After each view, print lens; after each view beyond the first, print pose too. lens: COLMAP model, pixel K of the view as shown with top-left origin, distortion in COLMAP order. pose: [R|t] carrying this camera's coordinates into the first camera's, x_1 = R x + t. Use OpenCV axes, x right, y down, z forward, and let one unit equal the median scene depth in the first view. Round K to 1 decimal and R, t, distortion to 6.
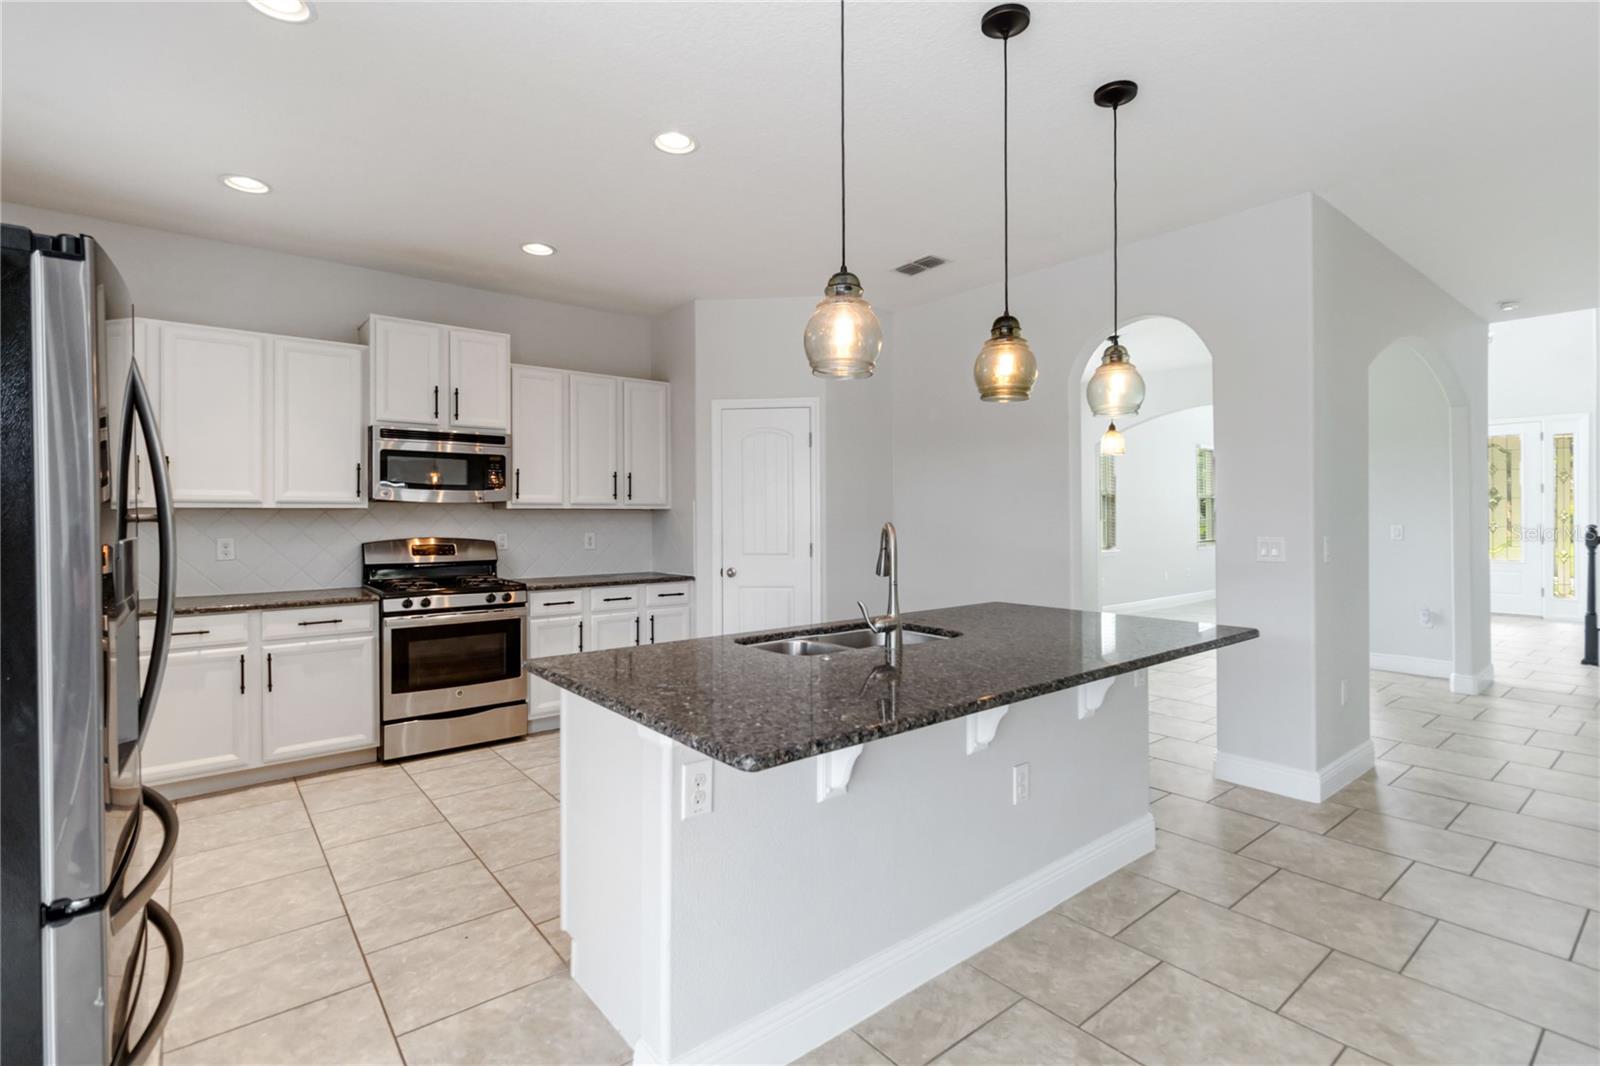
lens RADIAL K [[750.5, 0, 800.6], [0, 750.5, 526.6], [0, 0, 1]] dist [0.003732, -0.000501]
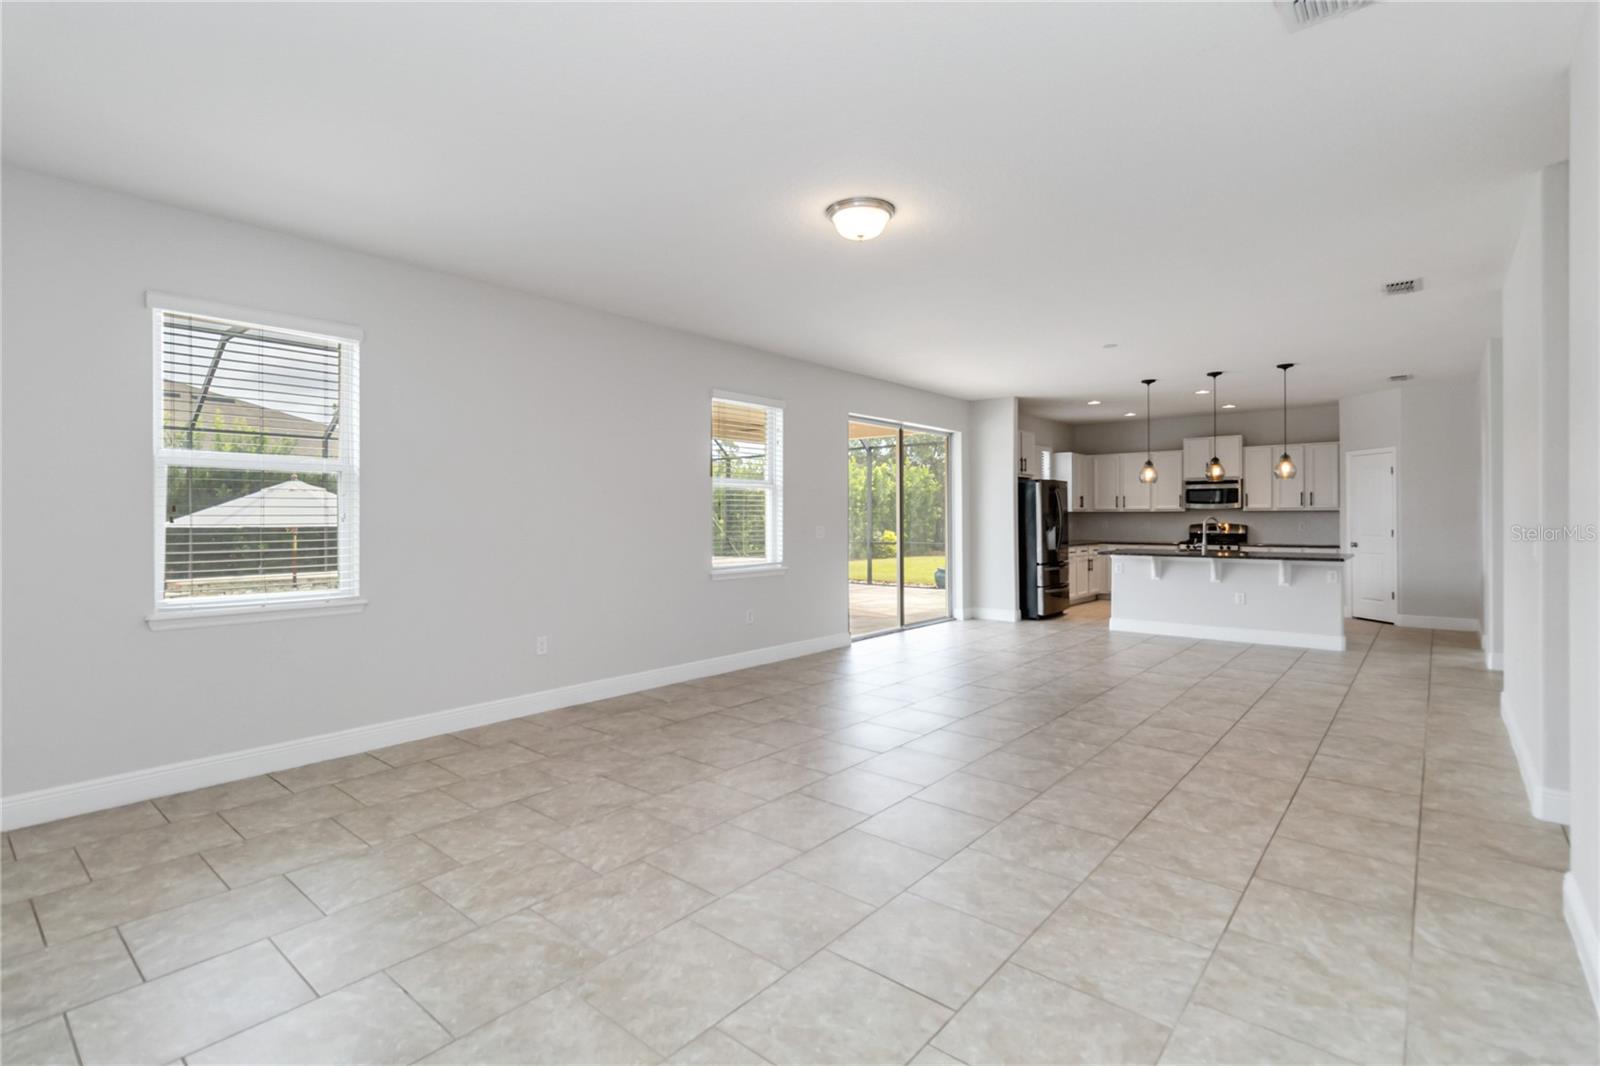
lens RADIAL K [[750.5, 0, 798.3], [0, 750.5, 517.1], [0, 0, 1]] dist [0.003732, -0.000501]
pose [[0.182796, 0.002365, -0.983148, 1.735064], [-0.009892, 0.999951, 0.000566, 0.008108], [0.983101, 0.009622, 0.182811, -0.802673]]
